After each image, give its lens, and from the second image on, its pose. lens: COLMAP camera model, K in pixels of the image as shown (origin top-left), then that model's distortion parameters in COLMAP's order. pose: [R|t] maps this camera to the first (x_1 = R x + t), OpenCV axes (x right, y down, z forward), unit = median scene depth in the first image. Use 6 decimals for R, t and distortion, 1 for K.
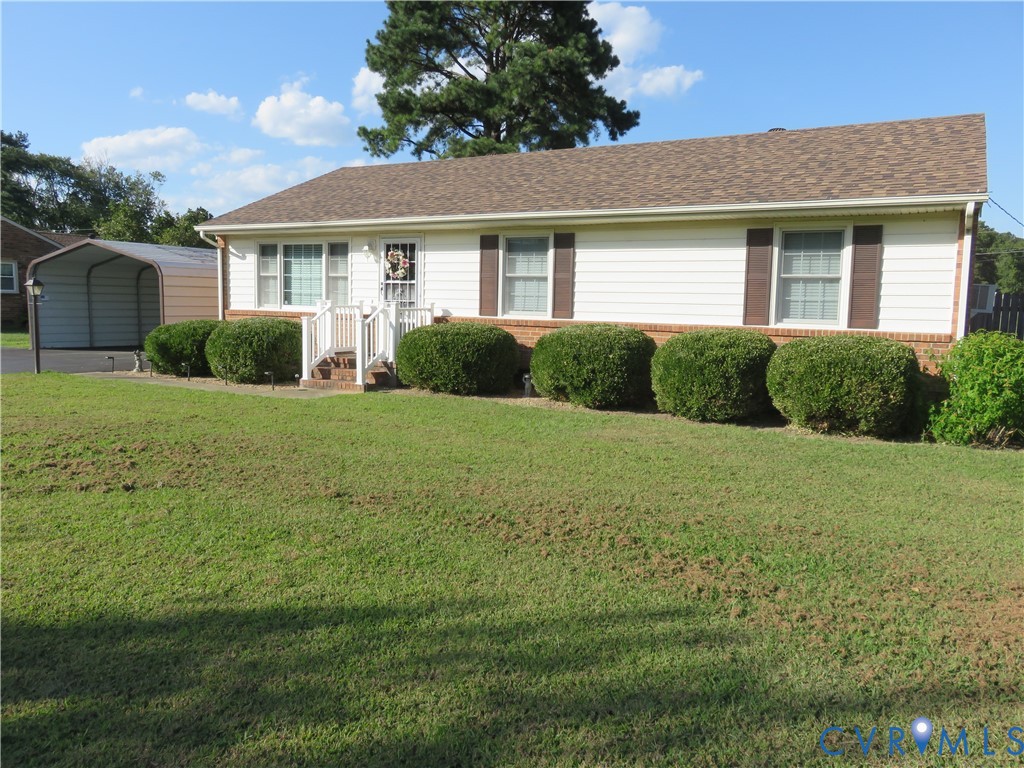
lens RADIAL K [[770.0, 0, 512.0], [0, 770.0, 384.0], [0, 0, 1]] dist [-0.004865, 0.005149]
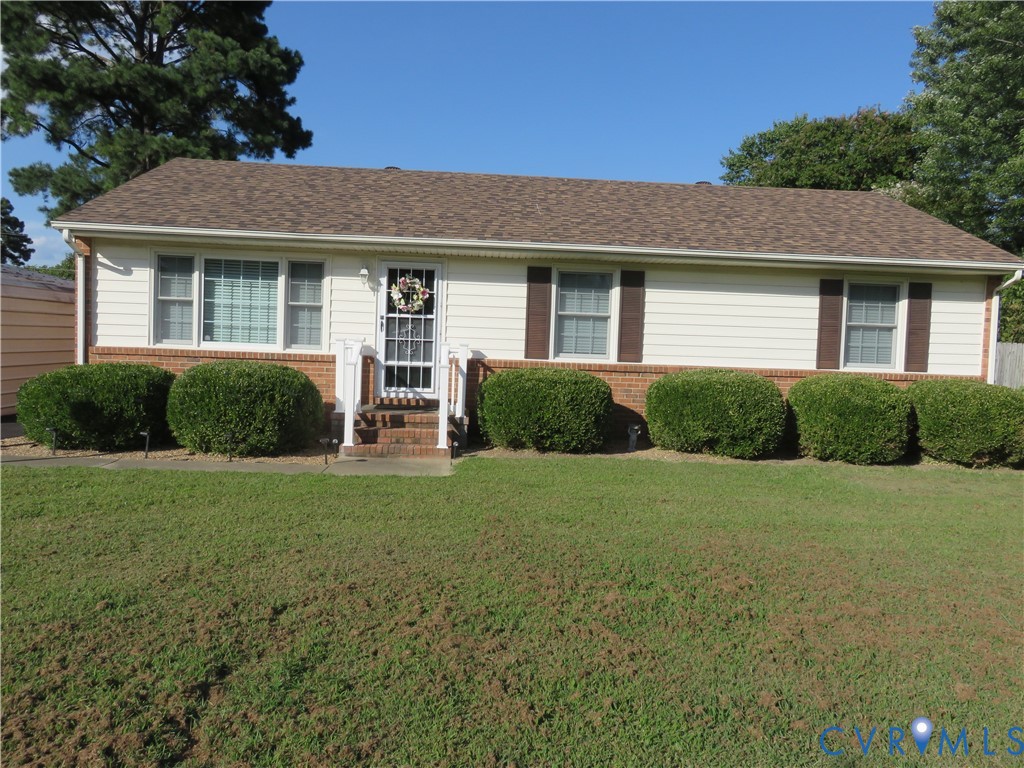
lens RADIAL K [[771.5, 0, 512.0], [0, 771.5, 384.0], [0, 0, 1]] dist [-0.001929, -0.002761]
pose [[0.840561, -0.022002, 0.541270, -0.518585], [0.040577, 0.998925, -0.022408, -0.040580], [-0.540195, 0.040798, 0.840550, 0.276864]]
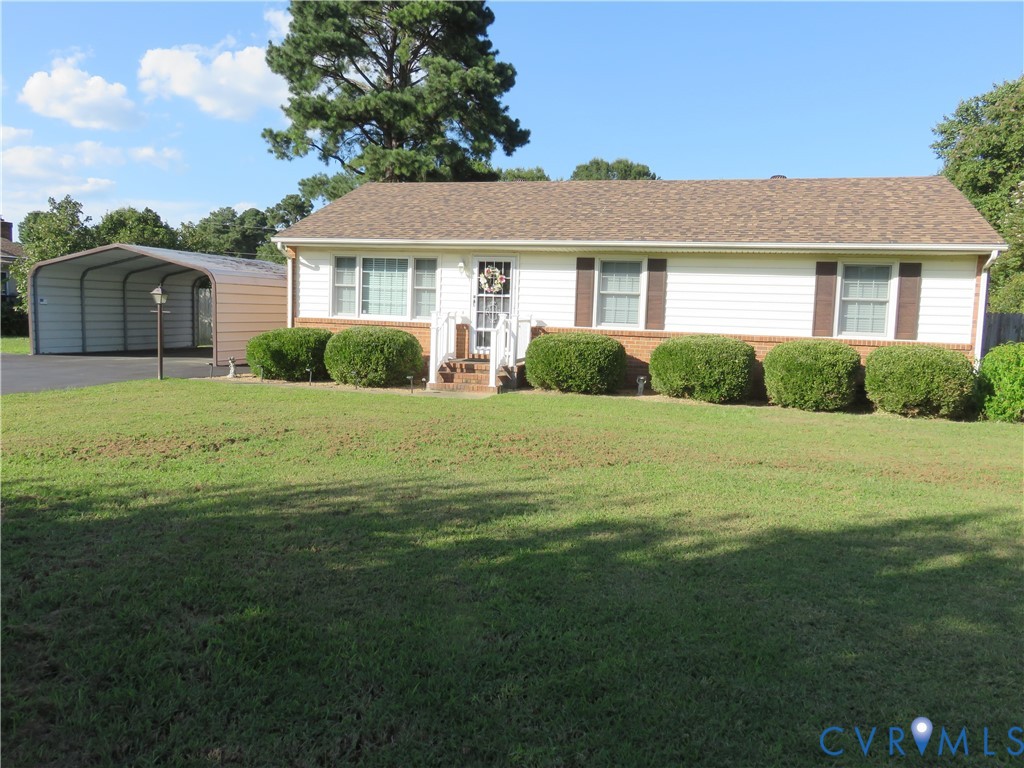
lens RADIAL K [[770.0, 0, 512.0], [0, 770.0, 384.0], [0, 0, 1]] dist [-0.004865, 0.005149]
pose [[0.971316, -0.011360, 0.237519, -0.406240], [0.012224, 0.999923, -0.002165, -0.000364], [-0.237476, 0.005007, 0.971380, -0.105015]]
